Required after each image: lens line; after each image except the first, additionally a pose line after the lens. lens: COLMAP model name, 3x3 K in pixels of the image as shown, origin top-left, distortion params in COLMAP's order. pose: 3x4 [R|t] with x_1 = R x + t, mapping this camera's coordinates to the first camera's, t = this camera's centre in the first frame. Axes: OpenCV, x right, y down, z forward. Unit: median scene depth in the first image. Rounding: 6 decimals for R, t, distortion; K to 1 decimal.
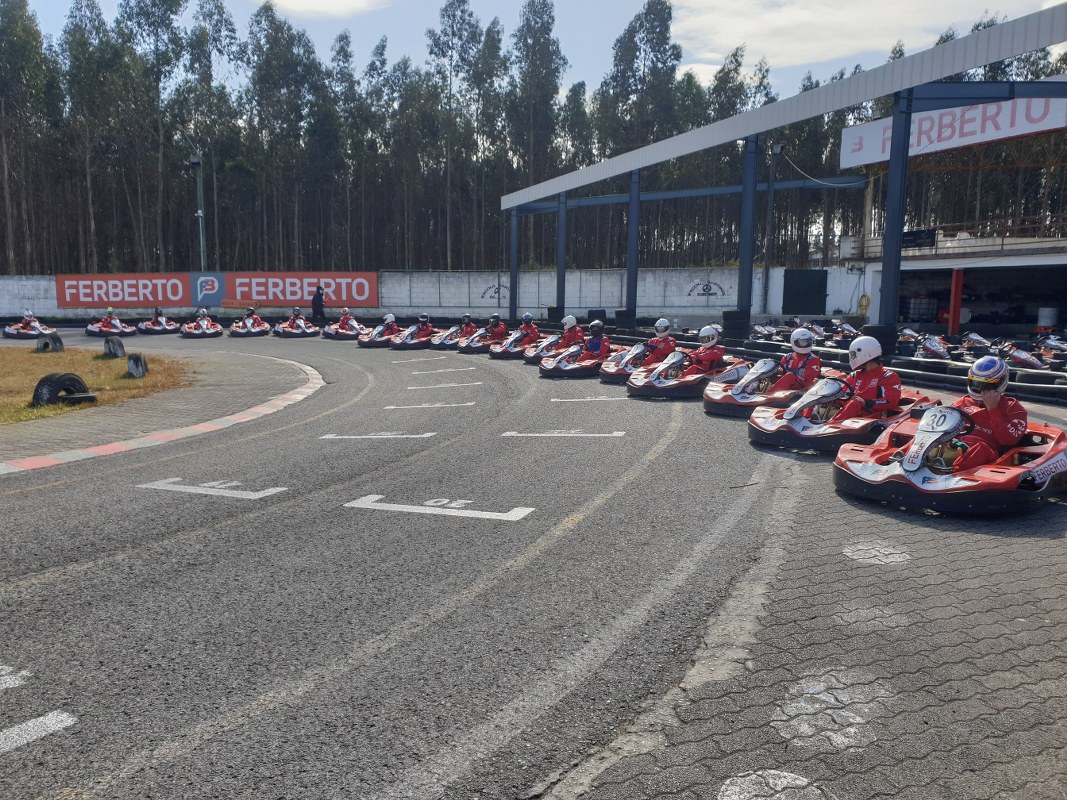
lens RADIAL K [[809.0, 0, 533.5], [0, 809.0, 400.0], [0, 0, 1]] dist [0.051076, 0.000360]
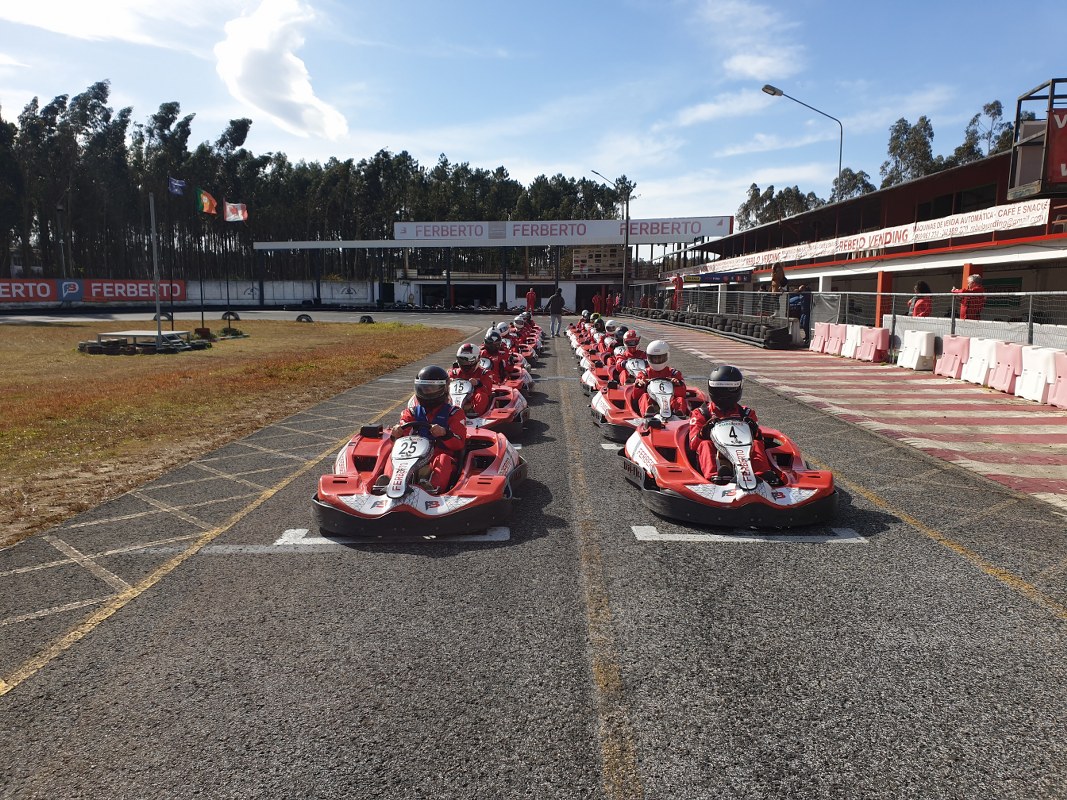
lens RADIAL K [[809.0, 0, 533.5], [0, 809.0, 400.0], [0, 0, 1]] dist [0.051076, 0.000360]
pose [[0.657465, -0.098640, 0.747000, -1.038694], [0.106564, 0.993602, 0.037412, 0.115720], [-0.745911, 0.055006, 0.663770, -0.739274]]
